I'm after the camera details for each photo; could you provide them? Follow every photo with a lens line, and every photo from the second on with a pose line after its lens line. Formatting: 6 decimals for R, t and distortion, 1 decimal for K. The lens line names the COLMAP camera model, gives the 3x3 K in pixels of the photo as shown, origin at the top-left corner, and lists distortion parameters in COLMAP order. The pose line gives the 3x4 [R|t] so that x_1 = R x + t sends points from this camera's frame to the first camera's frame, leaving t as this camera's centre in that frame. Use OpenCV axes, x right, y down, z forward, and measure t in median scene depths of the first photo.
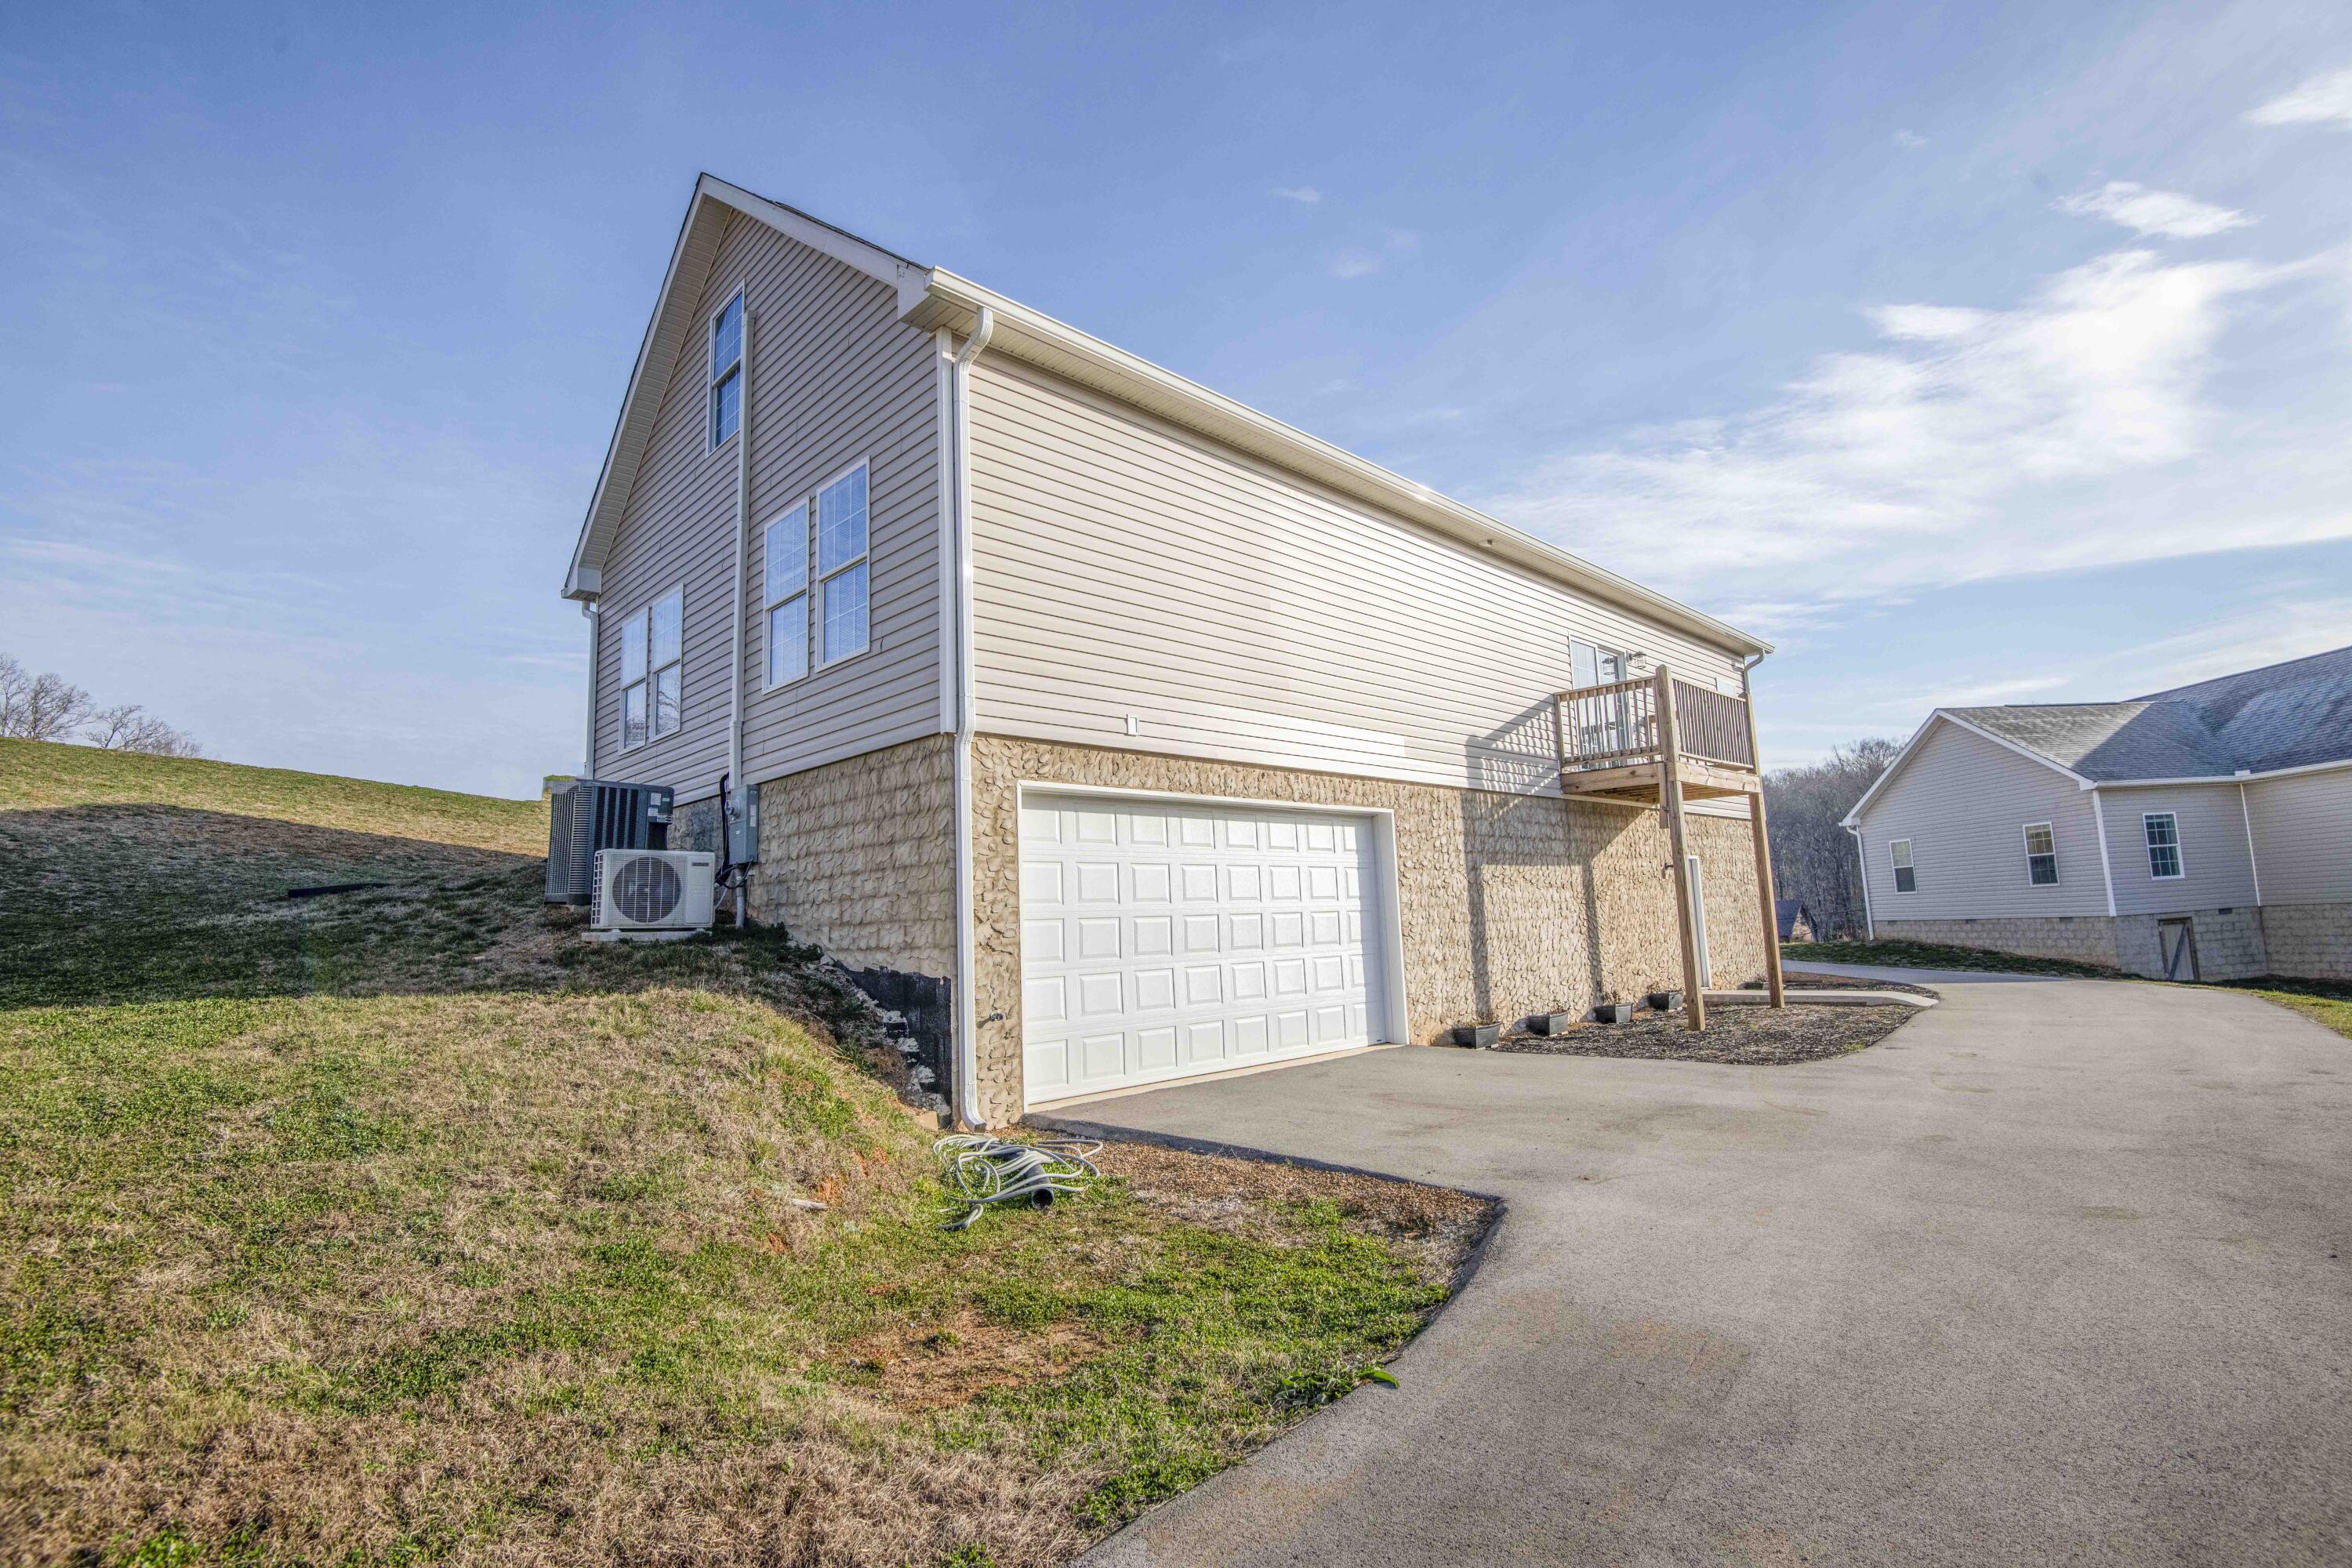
lens RADIAL K [[1092.8, 0, 1176.0], [0, 1092.8, 784.0], [0, 0, 1]] dist [-0.018747, -0.012746]
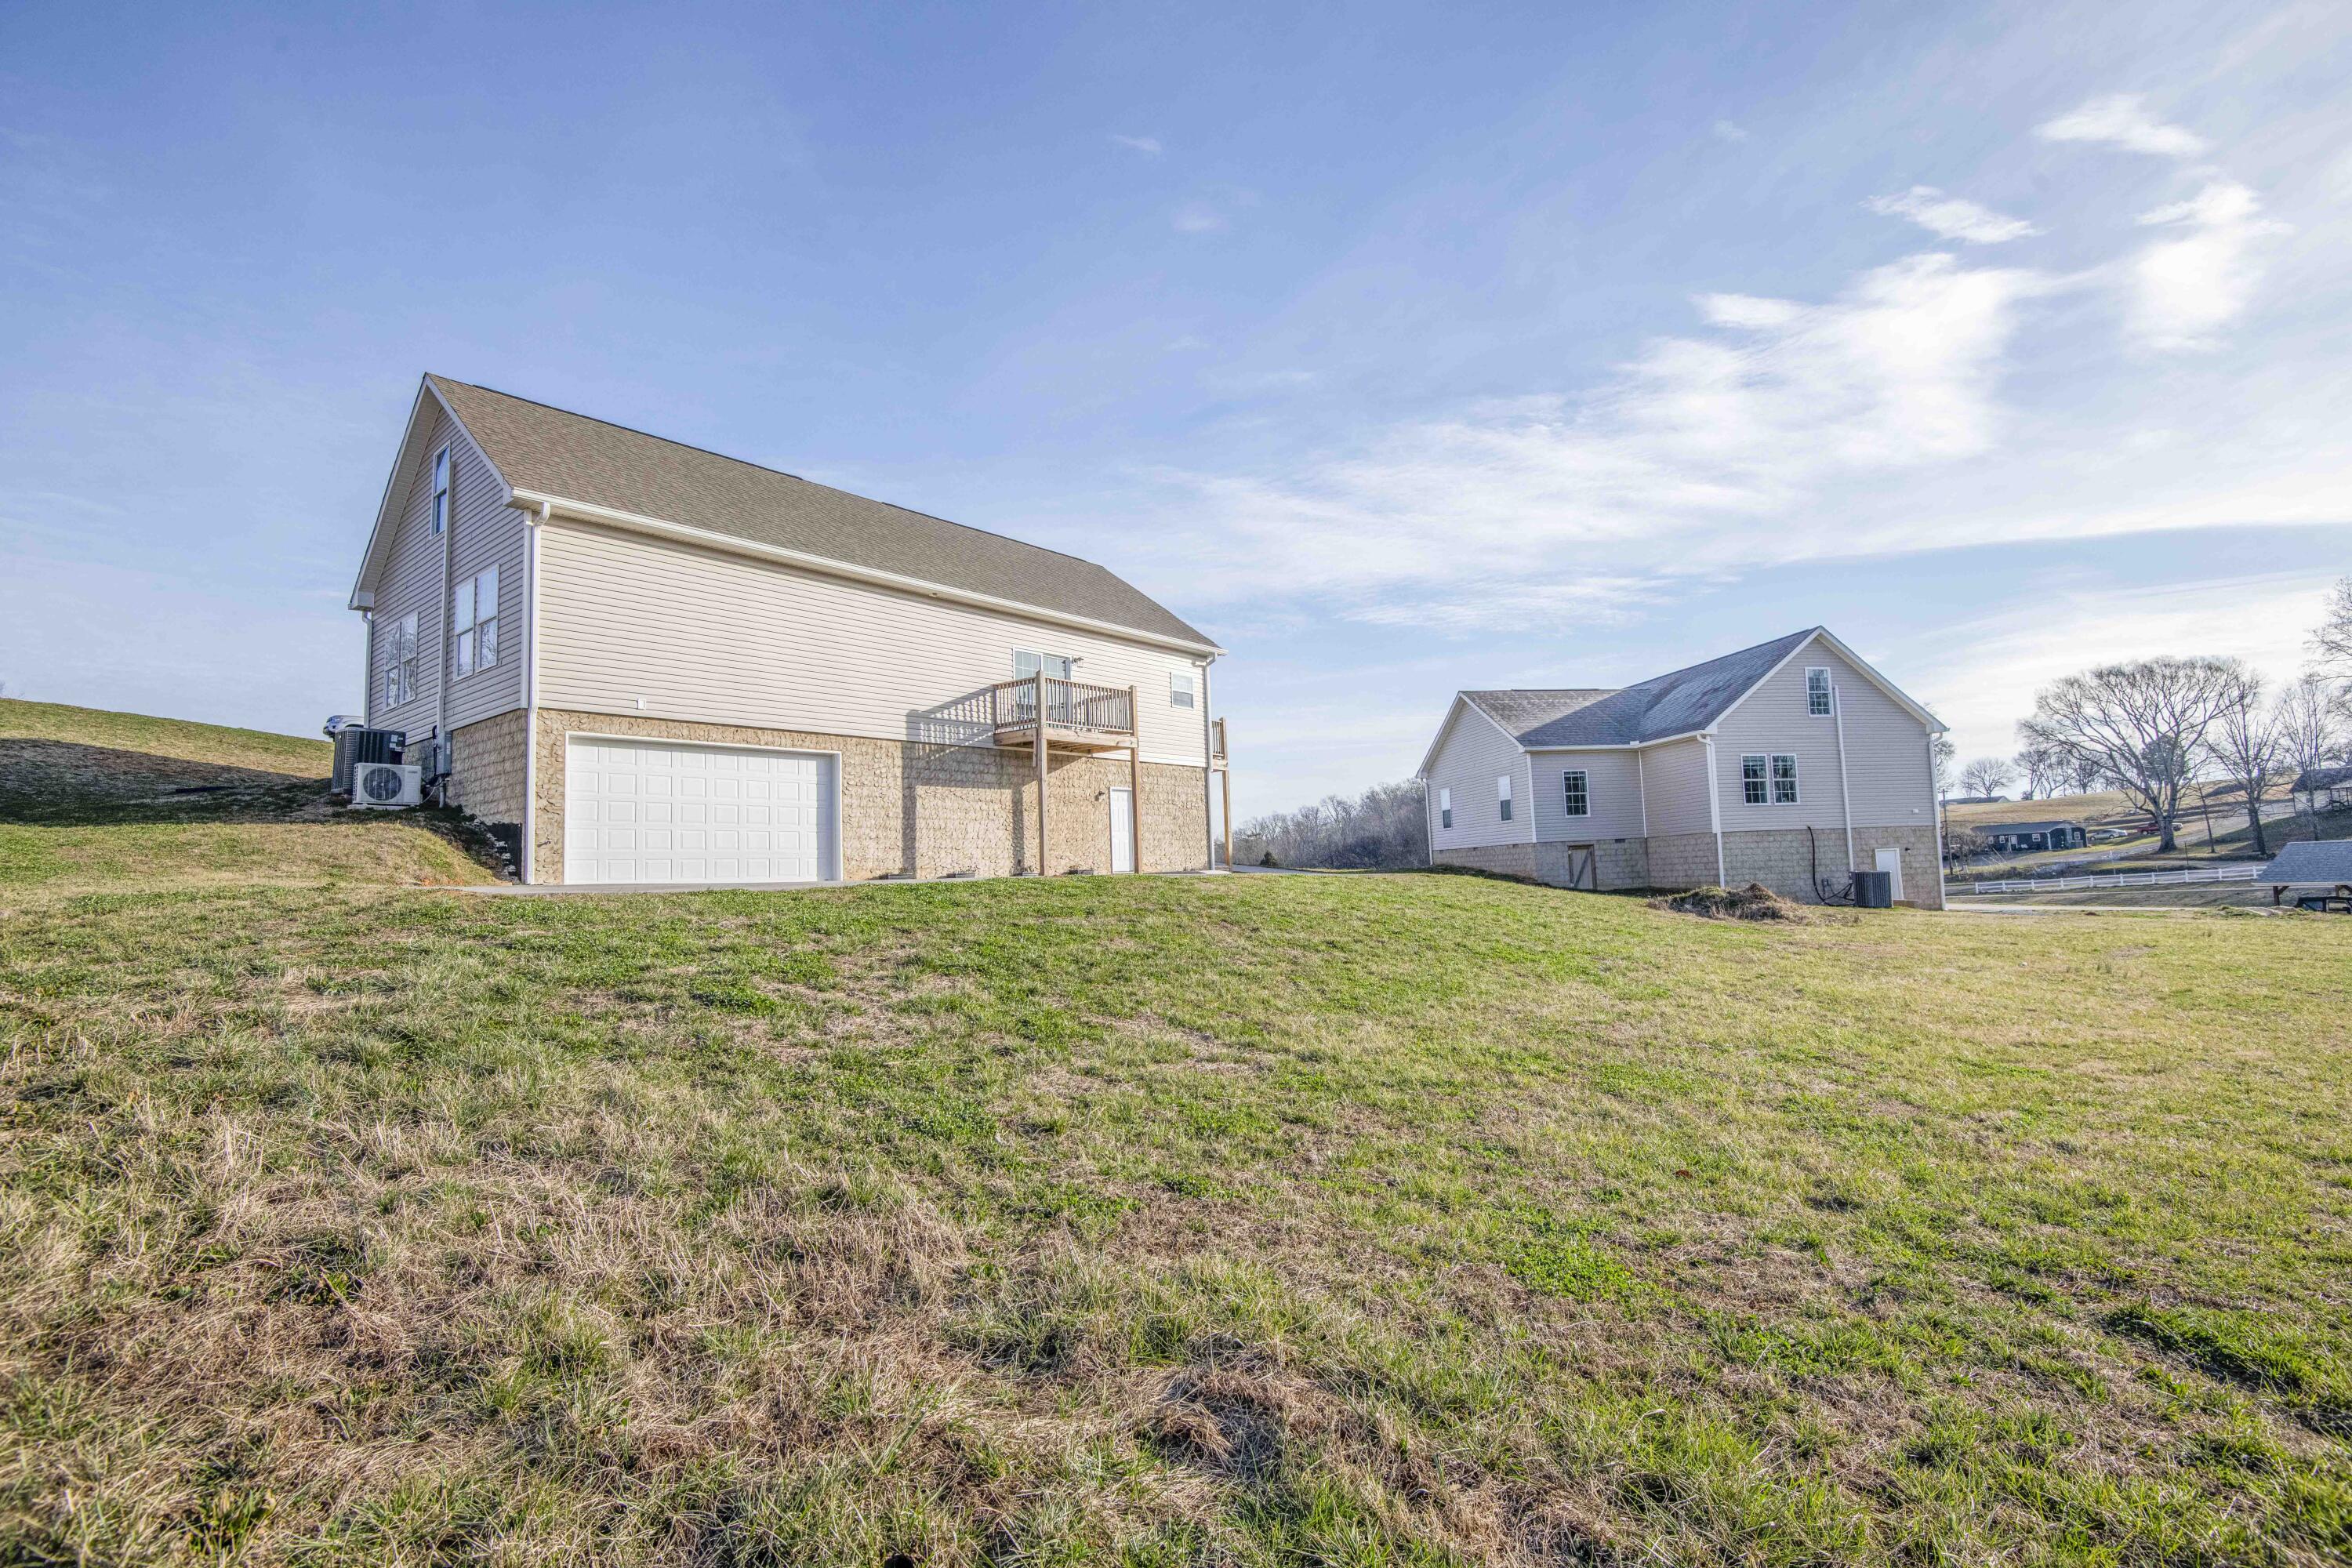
lens RADIAL K [[1084.1, 0, 1135.5], [0, 1084.1, 787.2], [0, 0, 1]] dist [0.001145, -0.025230]
pose [[0.996089, 0.013596, 0.087301, 0.430455], [-0.017449, 0.998900, 0.043527, -0.003321], [-0.086613, -0.044880, 0.995231, -0.650245]]
